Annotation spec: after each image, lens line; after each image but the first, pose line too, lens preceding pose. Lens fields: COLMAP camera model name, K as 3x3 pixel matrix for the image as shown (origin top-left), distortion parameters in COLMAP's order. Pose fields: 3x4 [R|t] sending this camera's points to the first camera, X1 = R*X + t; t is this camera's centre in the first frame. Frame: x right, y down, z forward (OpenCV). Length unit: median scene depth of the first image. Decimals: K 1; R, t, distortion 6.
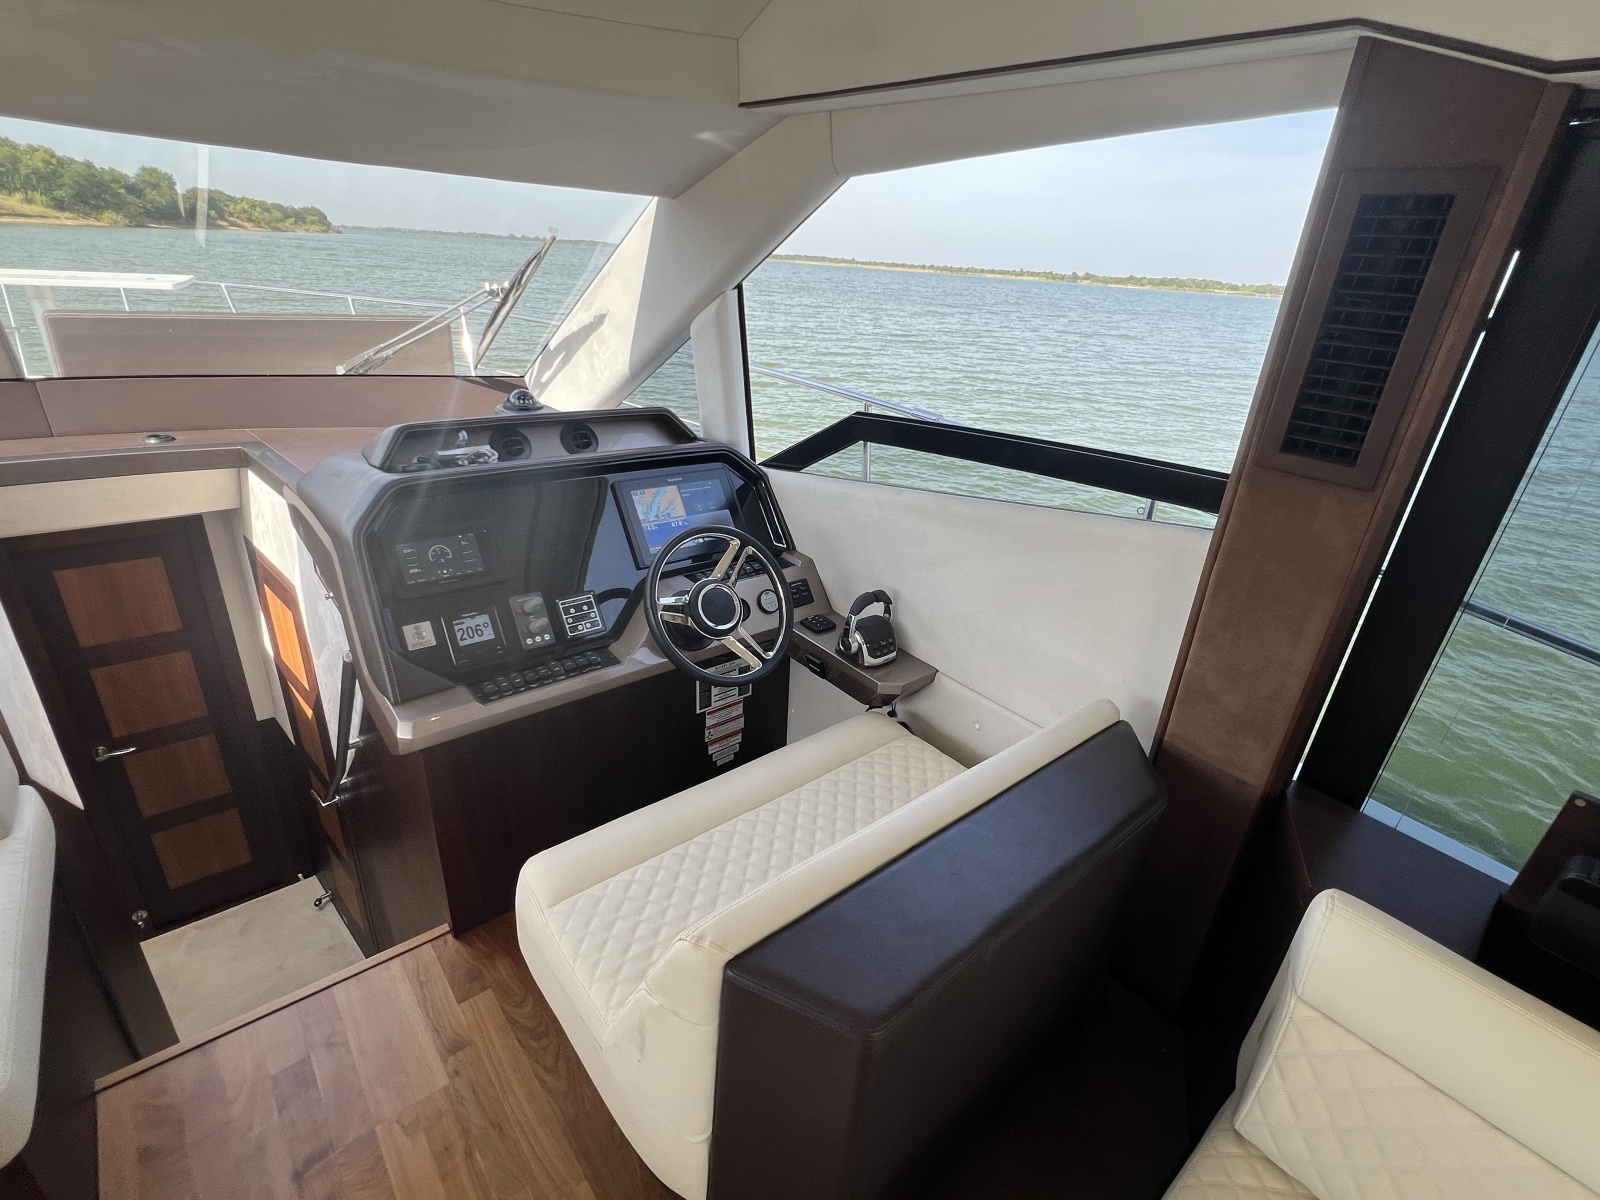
lens RADIAL K [[747.2, 0, 800.0], [0, 747.2, 600.0], [0, 0, 1]] dist [0.002533, 0.000386]
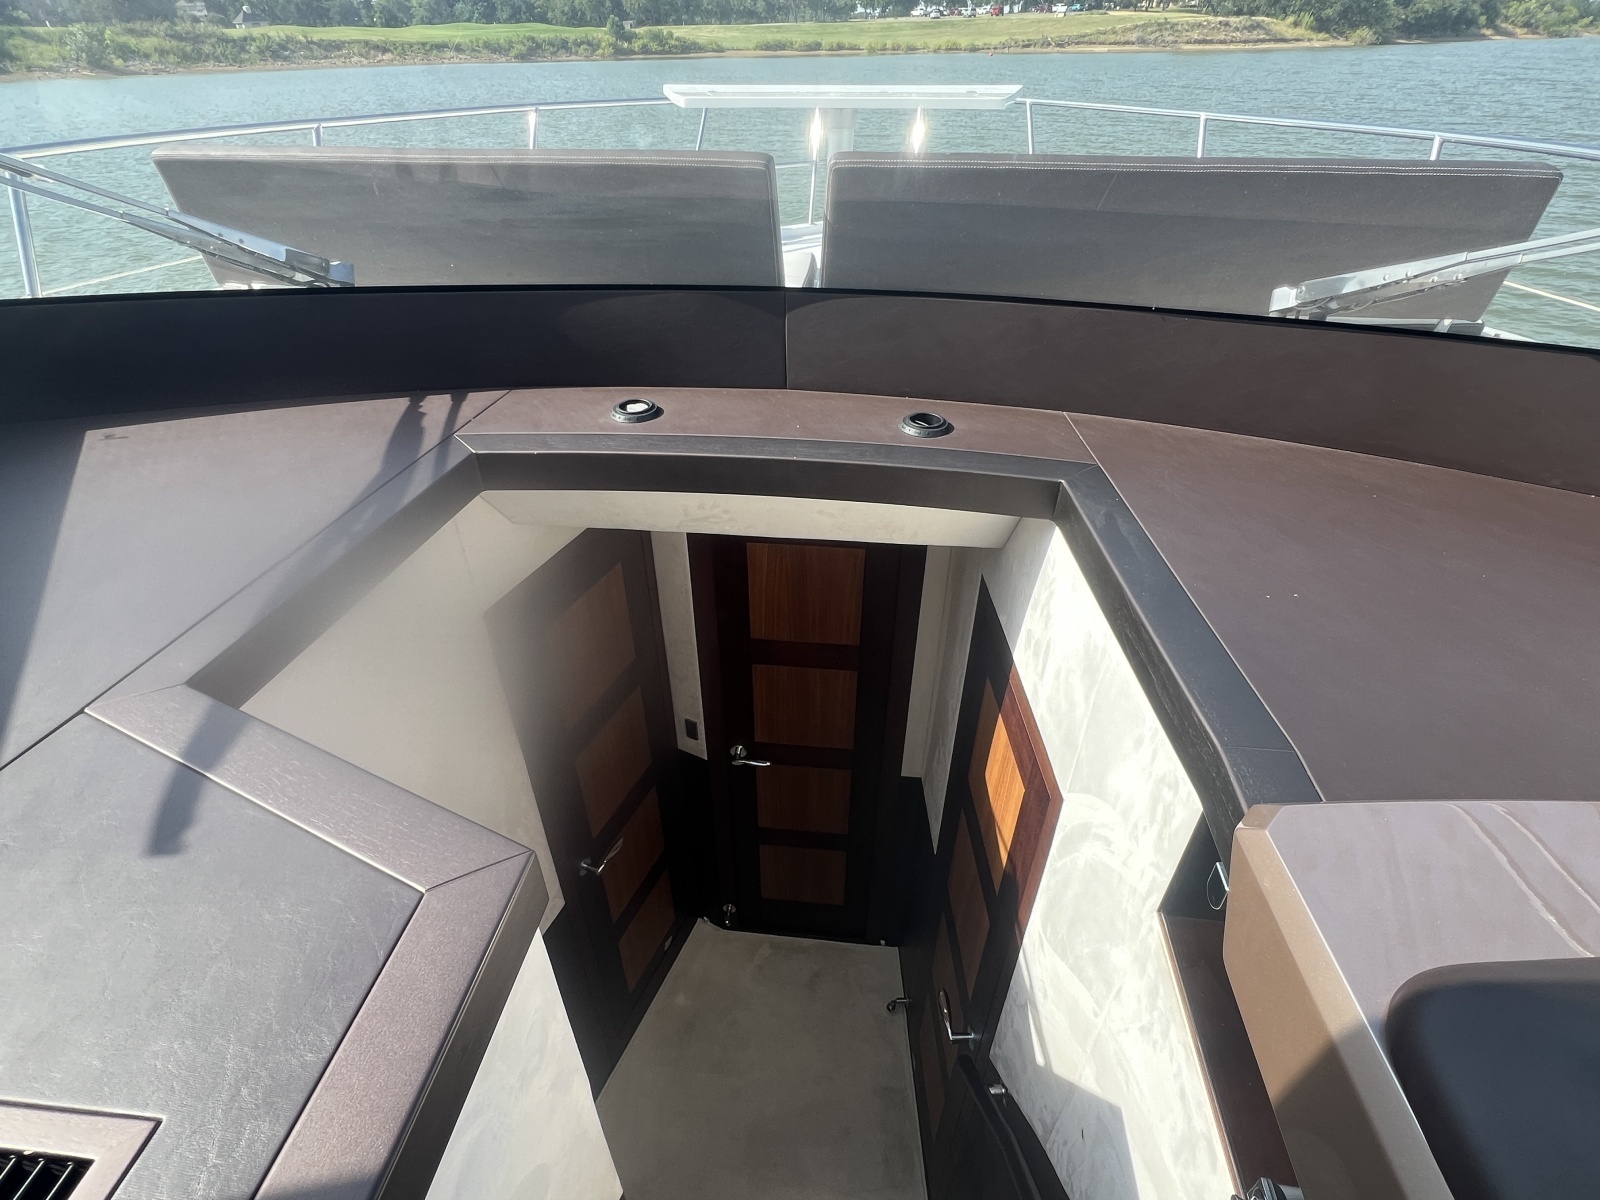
lens RADIAL K [[803.3, 0, 800.0], [0, 803.3, 600.0], [0, 0, 1]] dist [-0.005136, -0.000427]
pose [[0.690583, 0.361739, -0.626290, -0.416214], [-0.257684, 0.932171, 0.254276, -0.173764], [0.675791, -0.014213, 0.736956, 0.421846]]
